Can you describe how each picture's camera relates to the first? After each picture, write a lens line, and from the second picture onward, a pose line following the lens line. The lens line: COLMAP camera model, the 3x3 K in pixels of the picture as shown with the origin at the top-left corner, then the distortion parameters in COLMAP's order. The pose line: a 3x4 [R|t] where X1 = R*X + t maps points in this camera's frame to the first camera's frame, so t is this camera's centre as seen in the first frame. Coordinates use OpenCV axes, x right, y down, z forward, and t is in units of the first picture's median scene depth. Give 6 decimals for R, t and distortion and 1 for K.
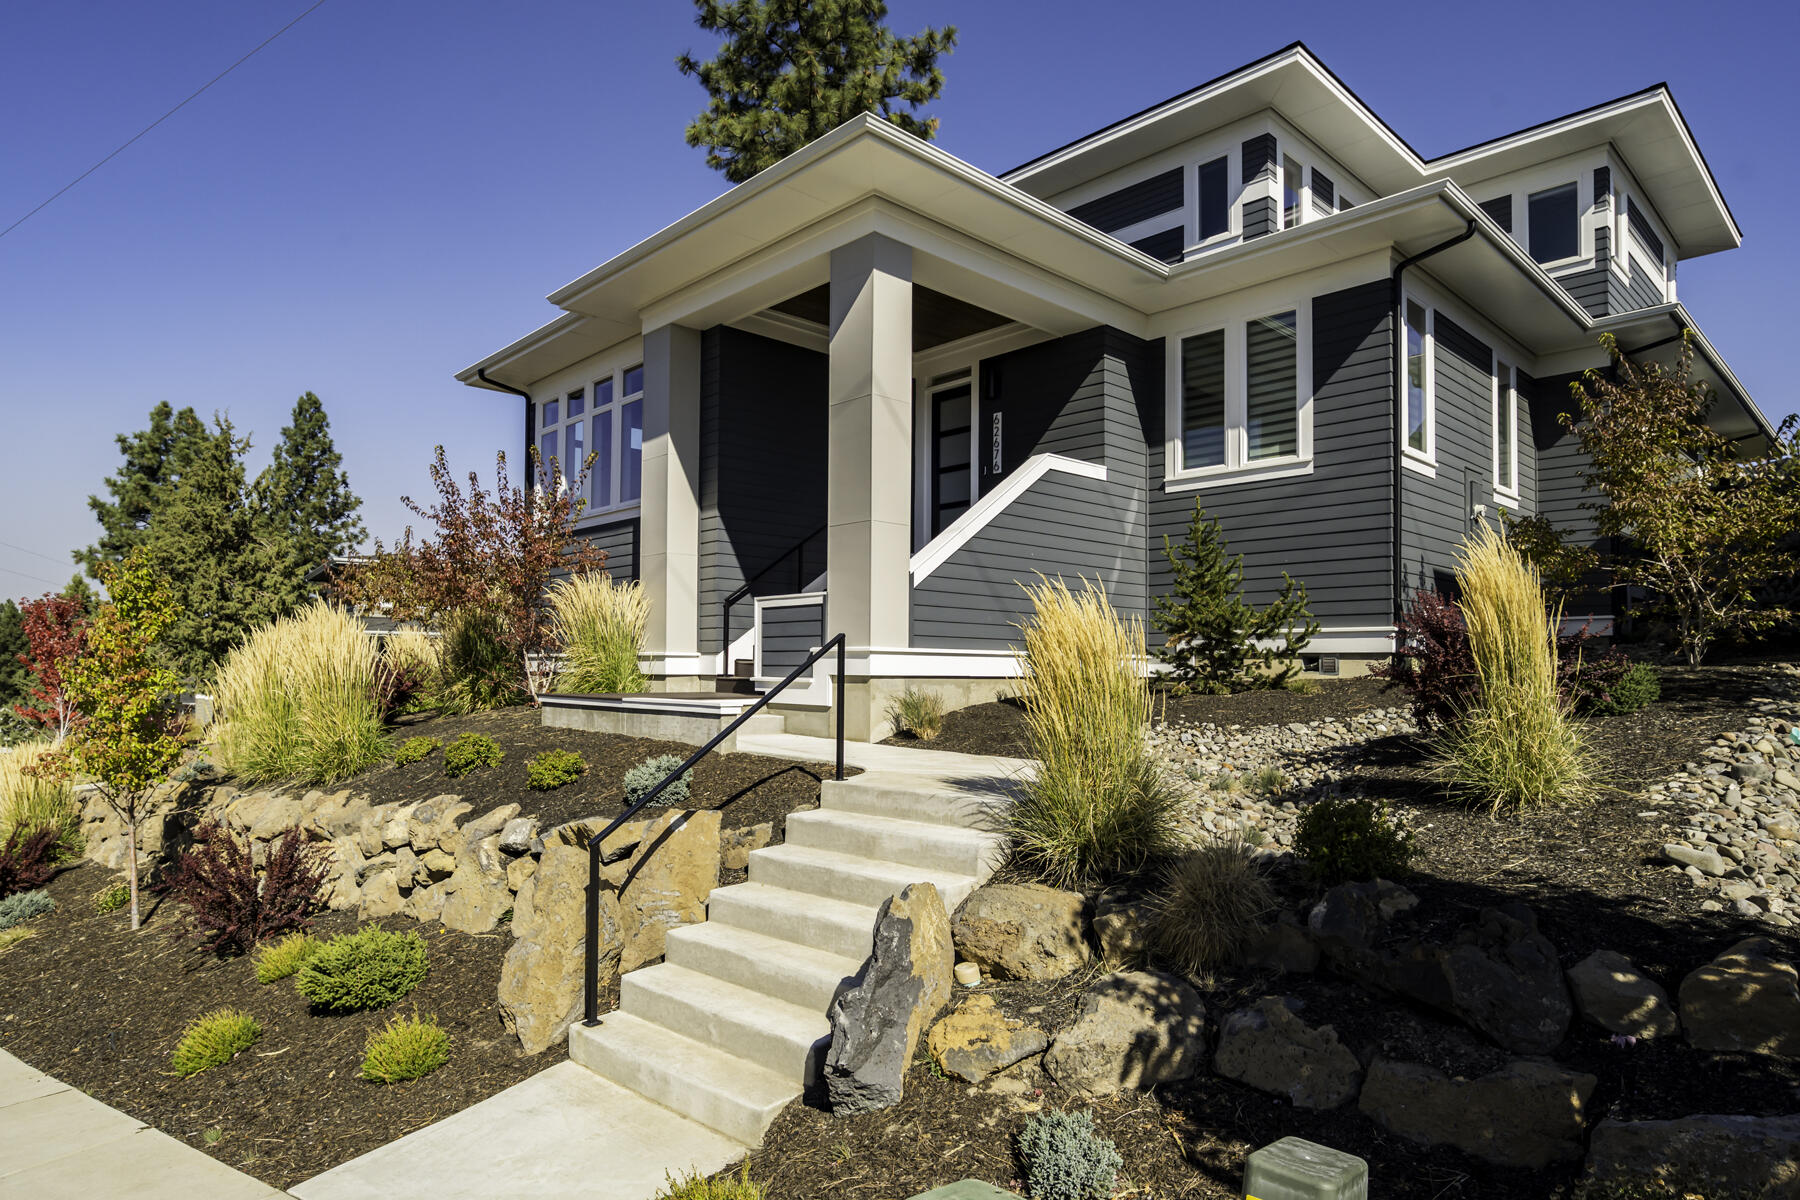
lens RADIAL K [[1008.7, 0, 901.0], [0, 1008.7, 606.4], [0, 0, 1]] dist [-0.015656, 0.002367]
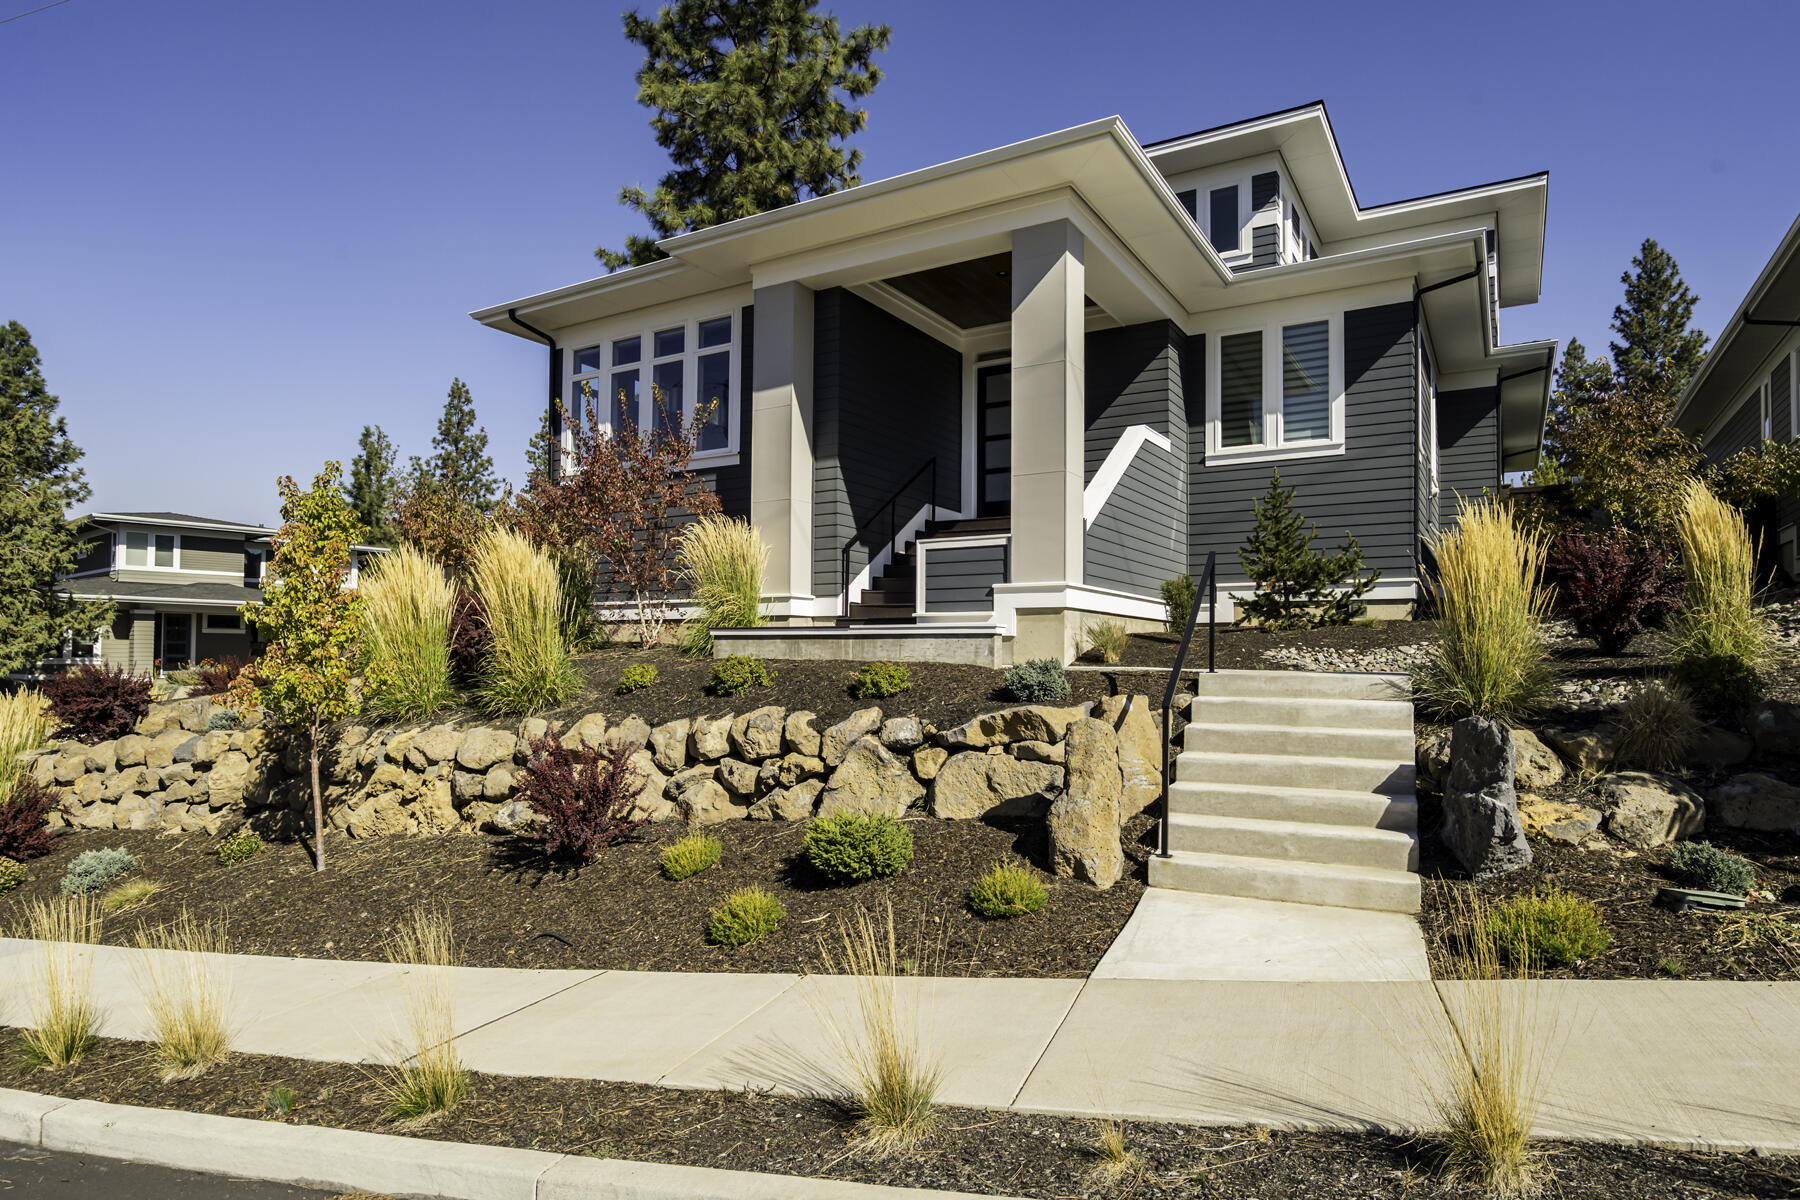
lens RADIAL K [[987.4, 0, 906.2], [0, 987.4, 599.9], [0, 0, 1]] dist [-0.014508, 0.002371]
pose [[0.965077, 0.013823, 0.261603, -0.384894], [-0.015478, 0.999871, 0.004267, 0.045394], [-0.261510, -0.008167, 0.965166, -0.023236]]
